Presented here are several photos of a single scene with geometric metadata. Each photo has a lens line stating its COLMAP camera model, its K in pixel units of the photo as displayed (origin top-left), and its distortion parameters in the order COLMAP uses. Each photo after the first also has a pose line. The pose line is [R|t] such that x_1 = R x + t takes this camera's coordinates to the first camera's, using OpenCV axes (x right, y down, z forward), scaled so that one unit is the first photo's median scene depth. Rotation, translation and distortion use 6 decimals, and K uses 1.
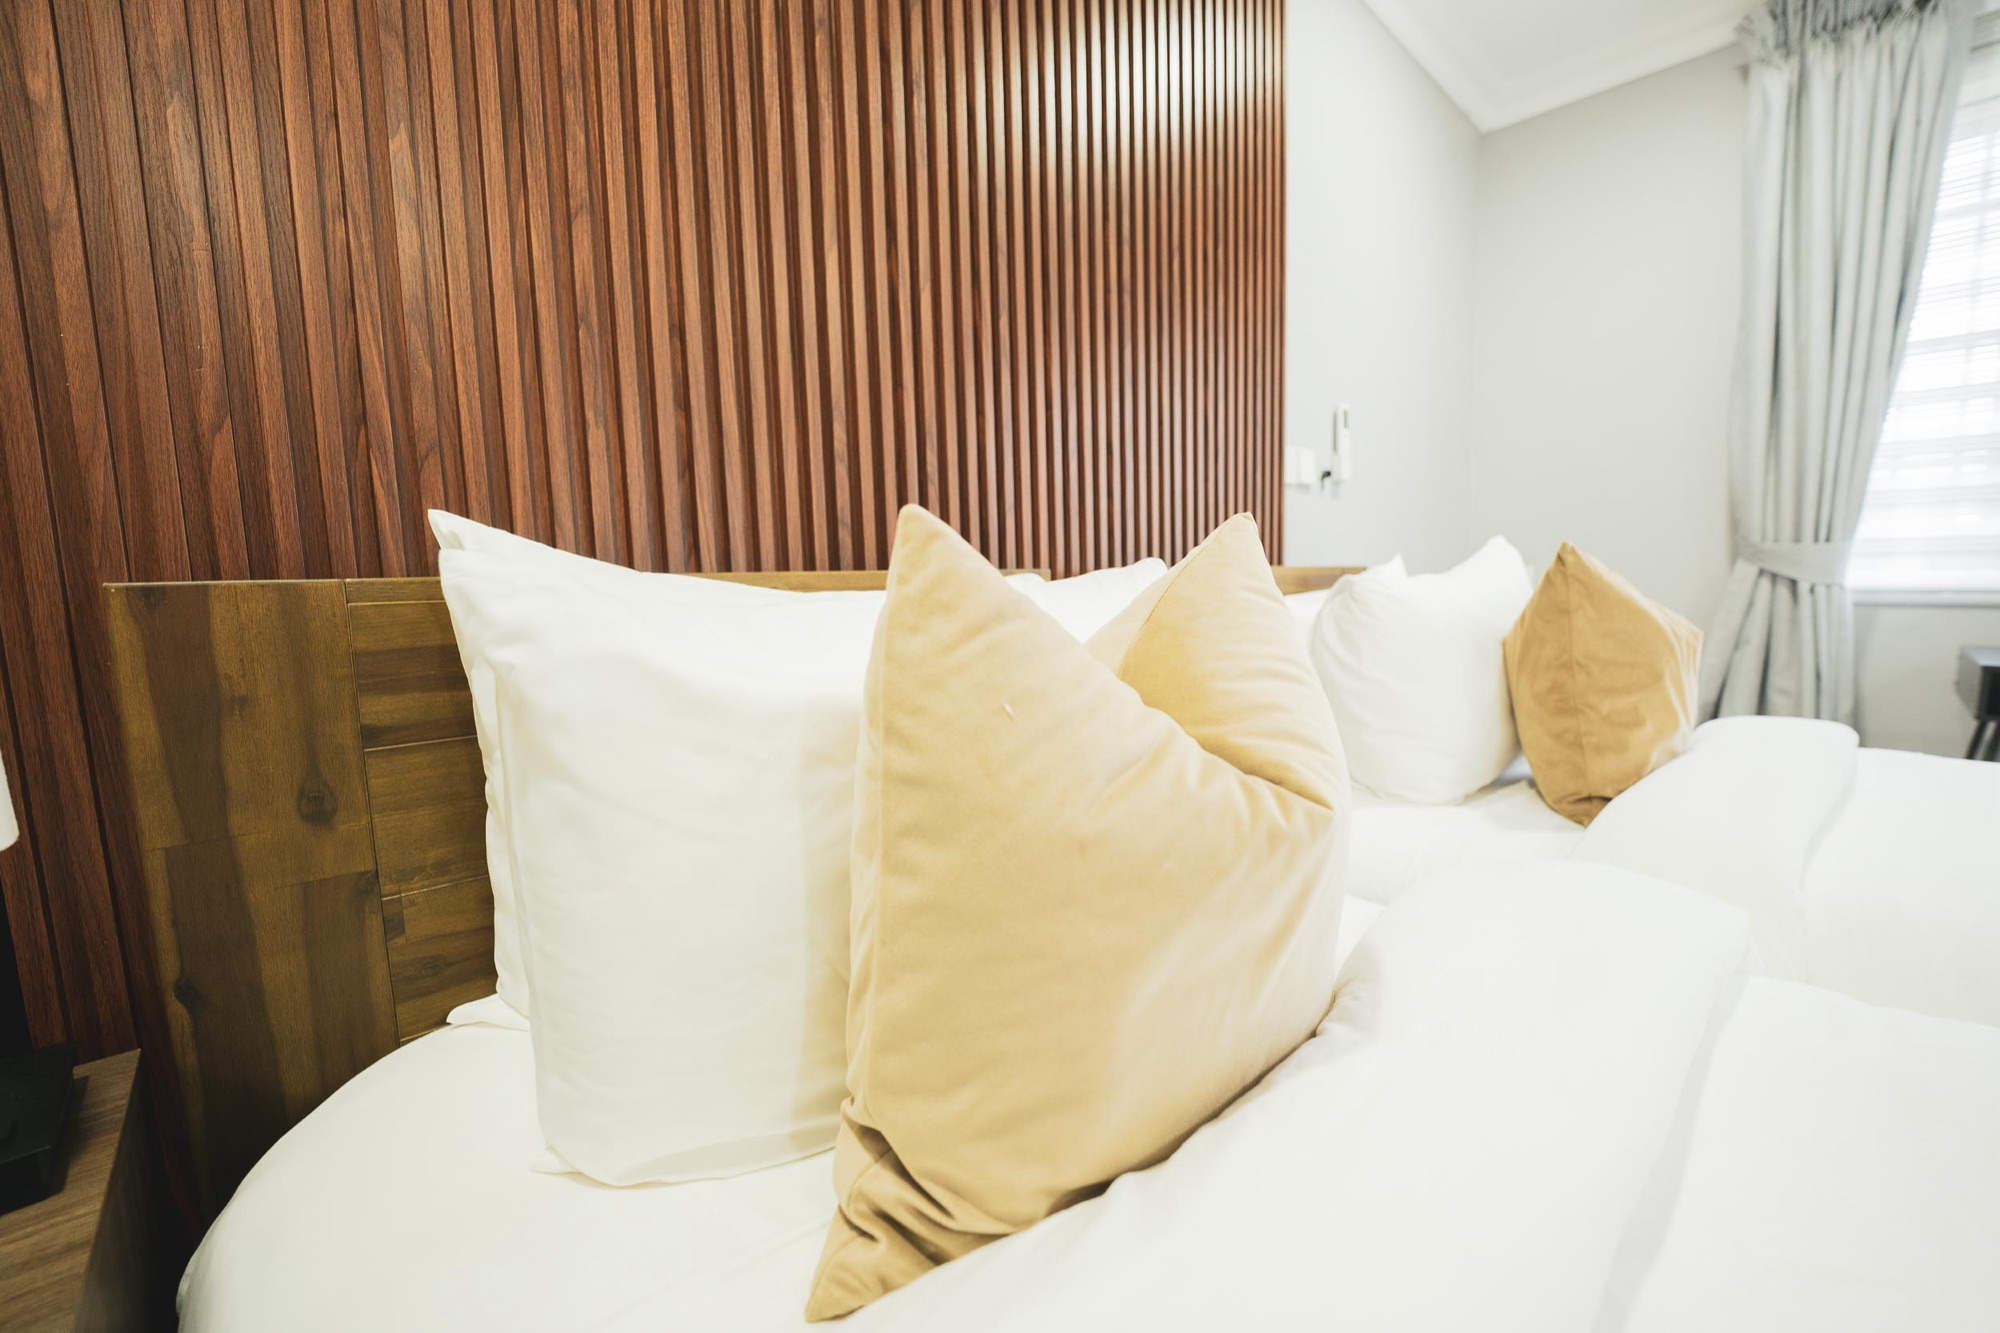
lens RADIAL K [[815.0, 0, 993.9], [0, 815.0, 673.6], [0, 0, 1]] dist [-0.032055, 0.004991]
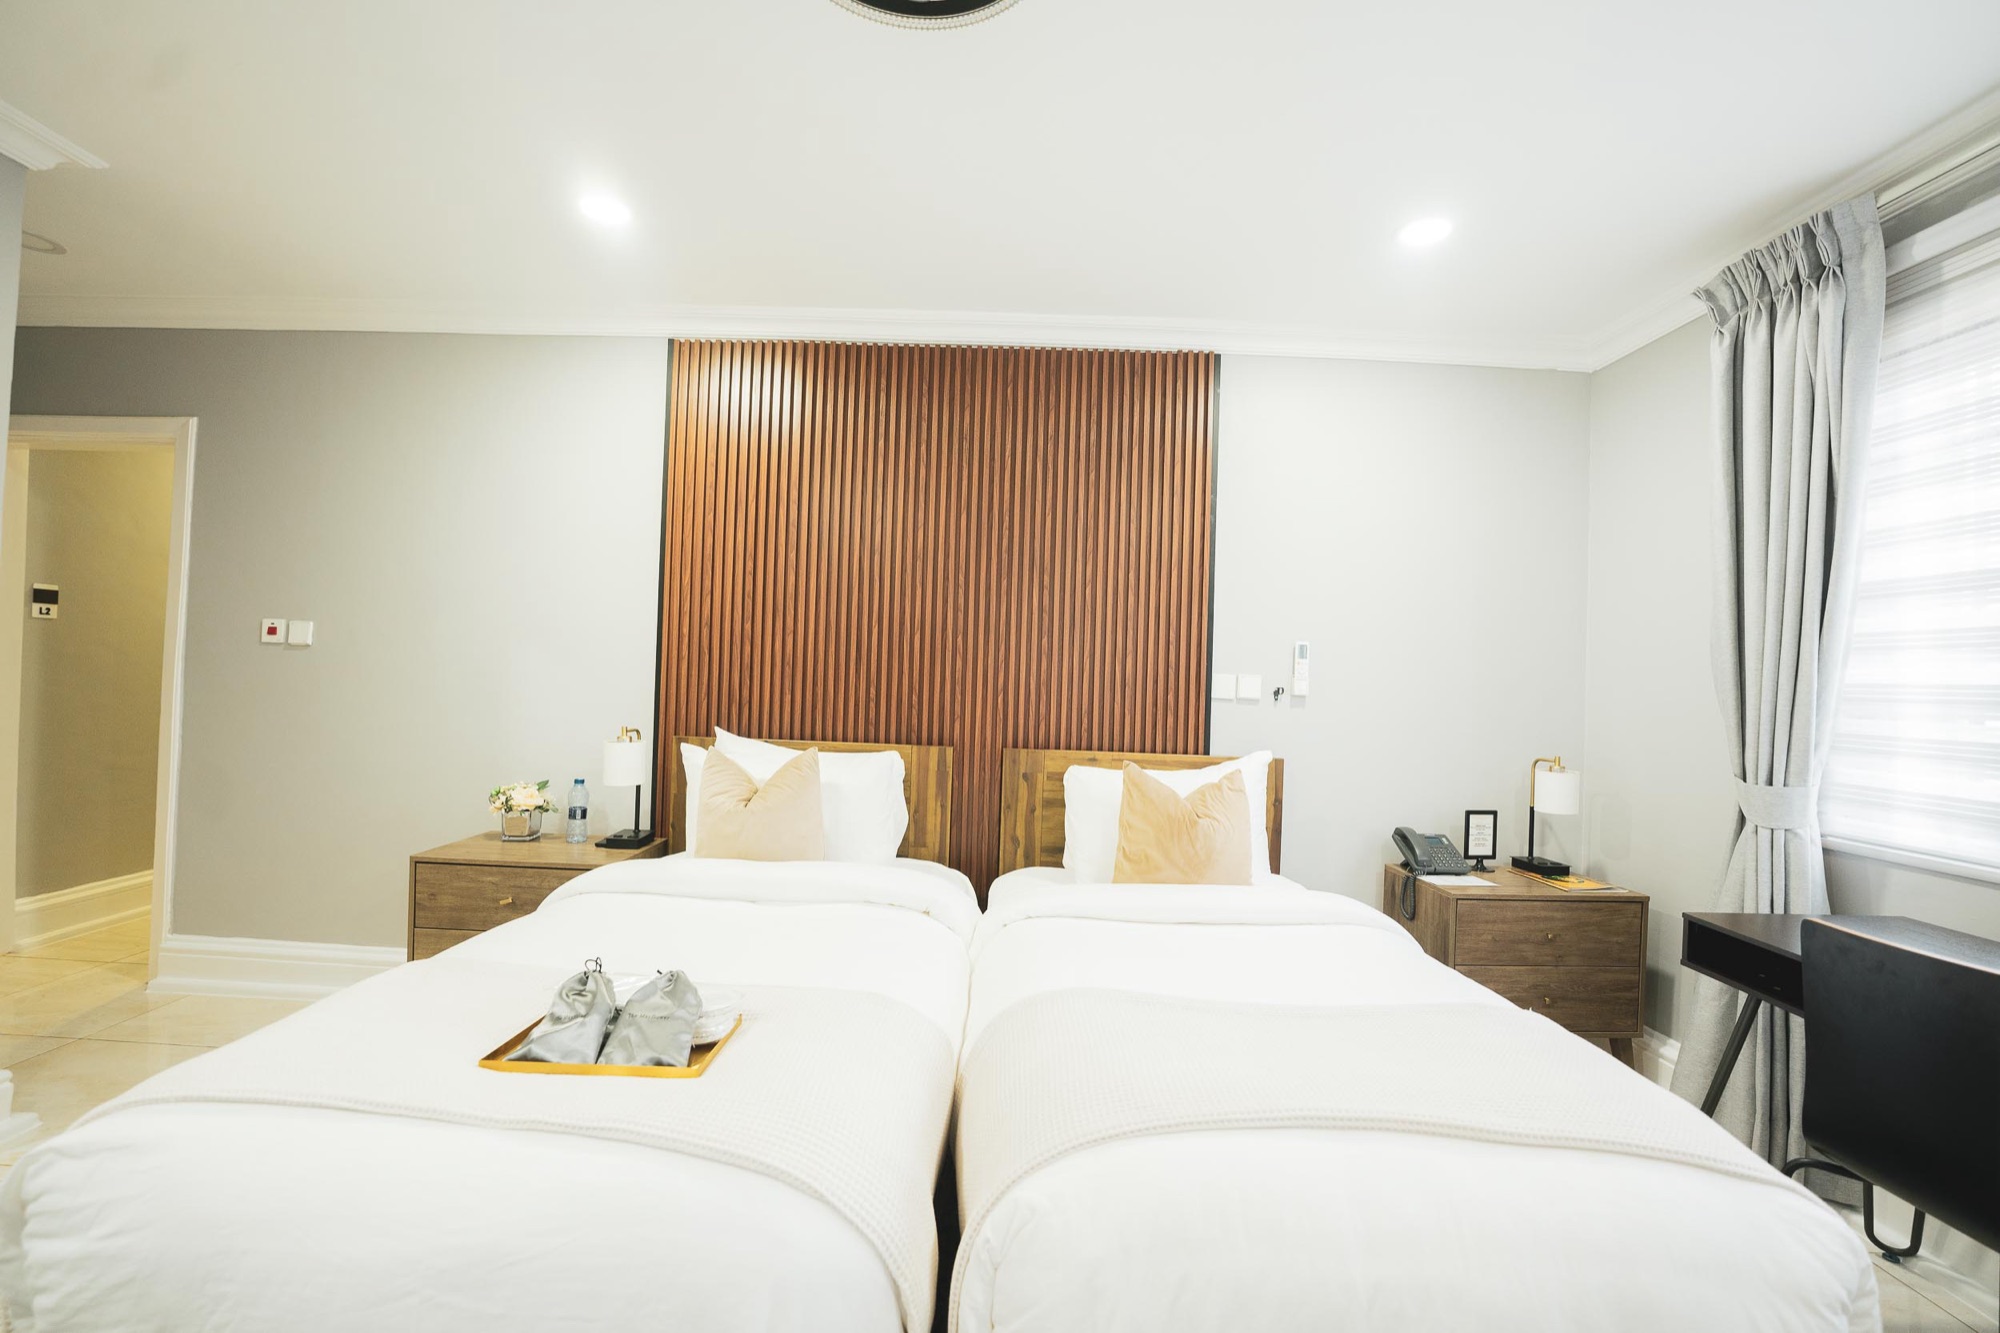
lens RADIAL K [[815.0, 0, 996.5], [0, 815.0, 673.0], [0, 0, 1]] dist [-0.032055, 0.004991]
pose [[0.736458, 0.043255, -0.675099, 1.836892], [-0.129751, 0.988457, -0.078211, -0.184587], [0.663924, 0.145194, 0.733569, -0.696285]]
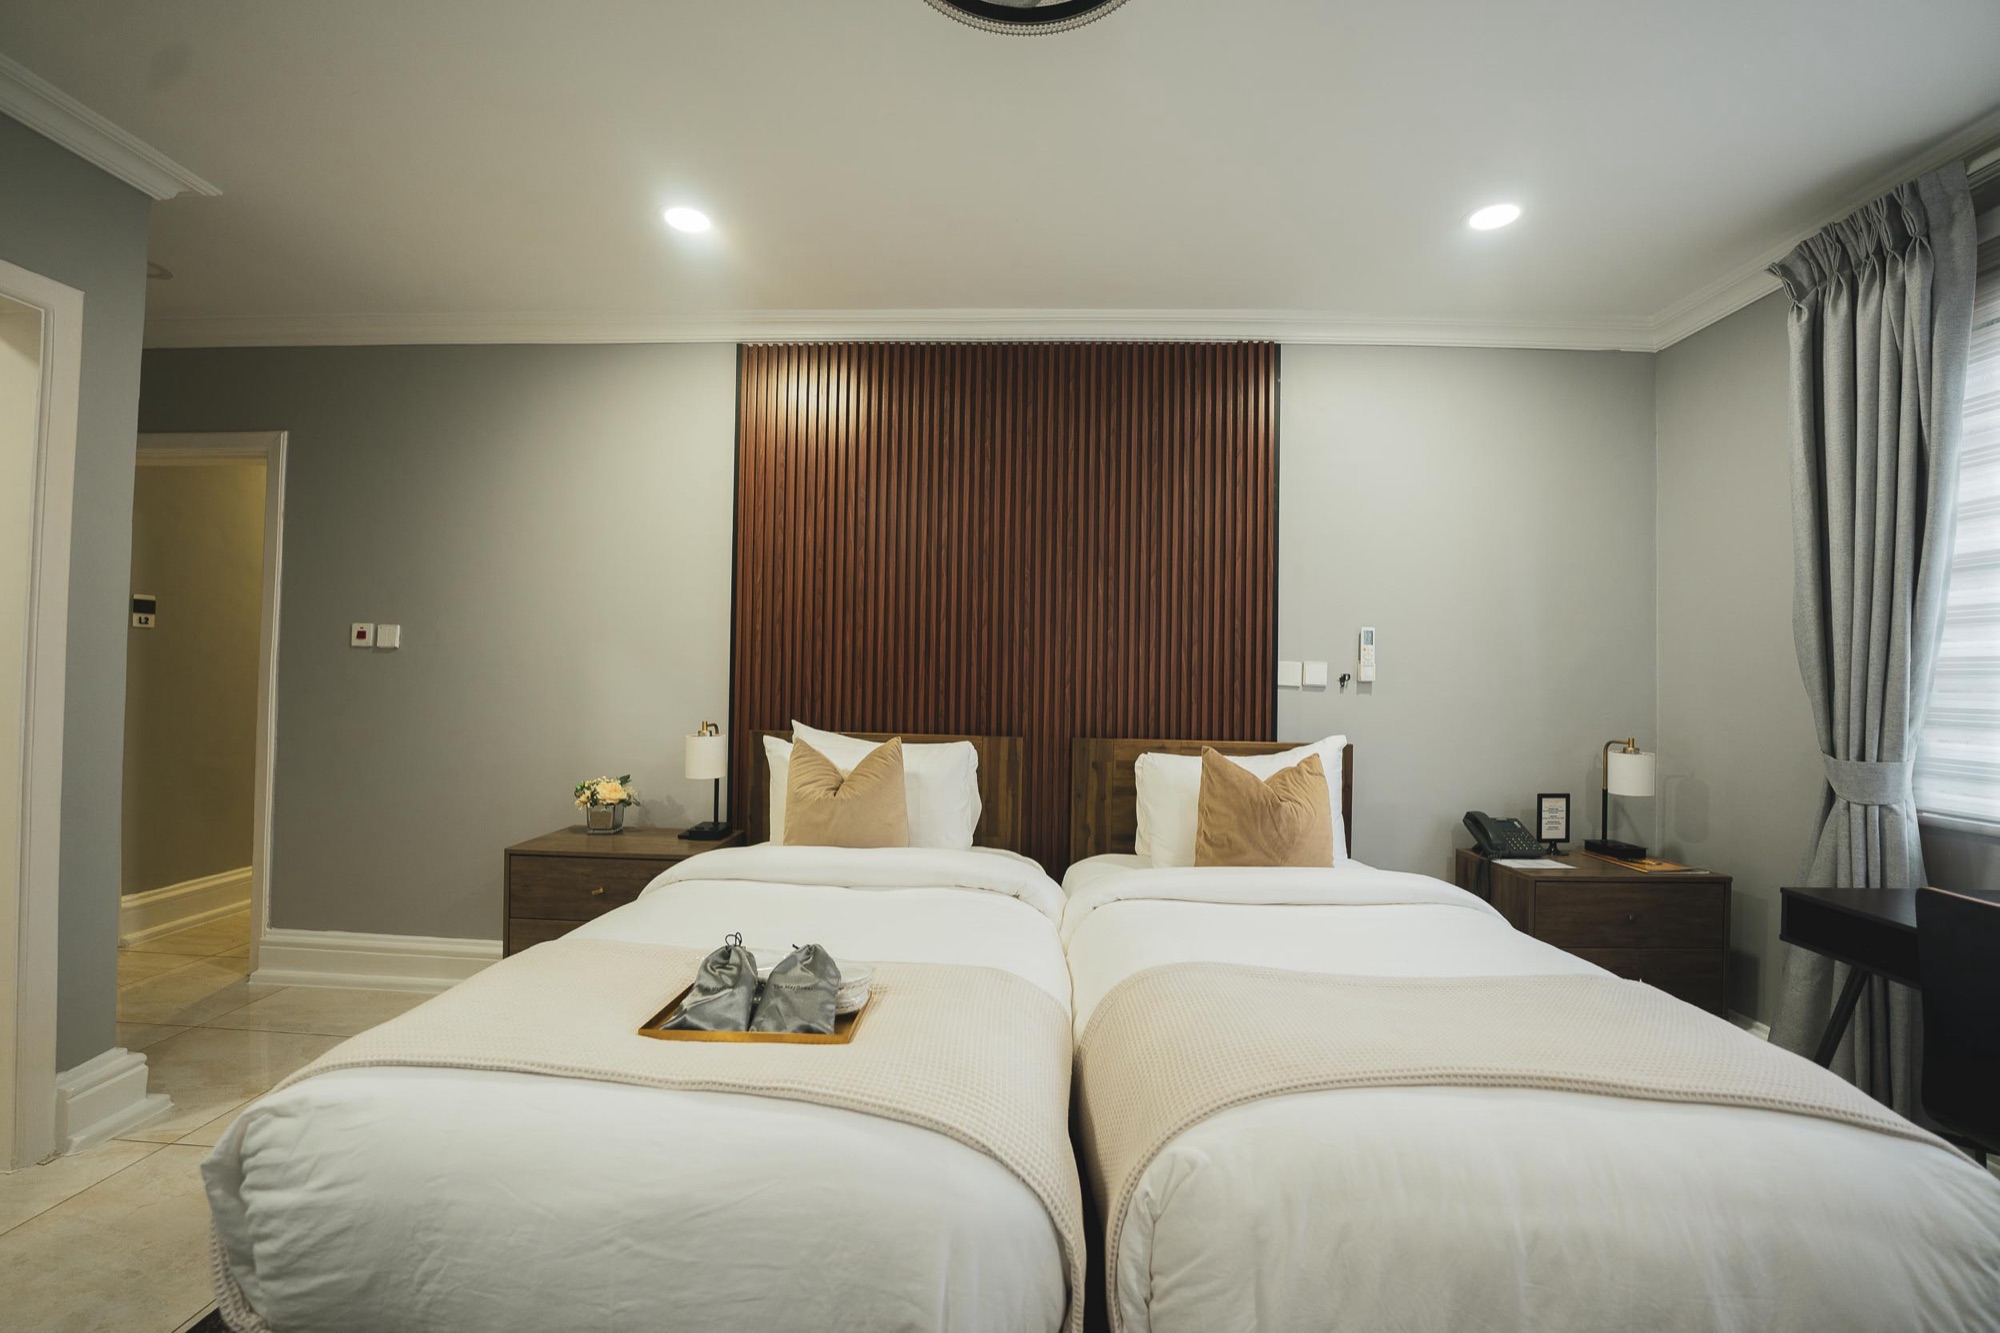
lens RADIAL K [[815.0, 0, 992.8], [0, 815.0, 669.3], [0, 0, 1]] dist [-0.032055, 0.004991]
pose [[0.714296, 0.029067, -0.699240, 1.763092], [-0.116450, 0.990145, -0.077798, -0.139262], [0.690087, 0.136998, 0.710642, -0.816525]]
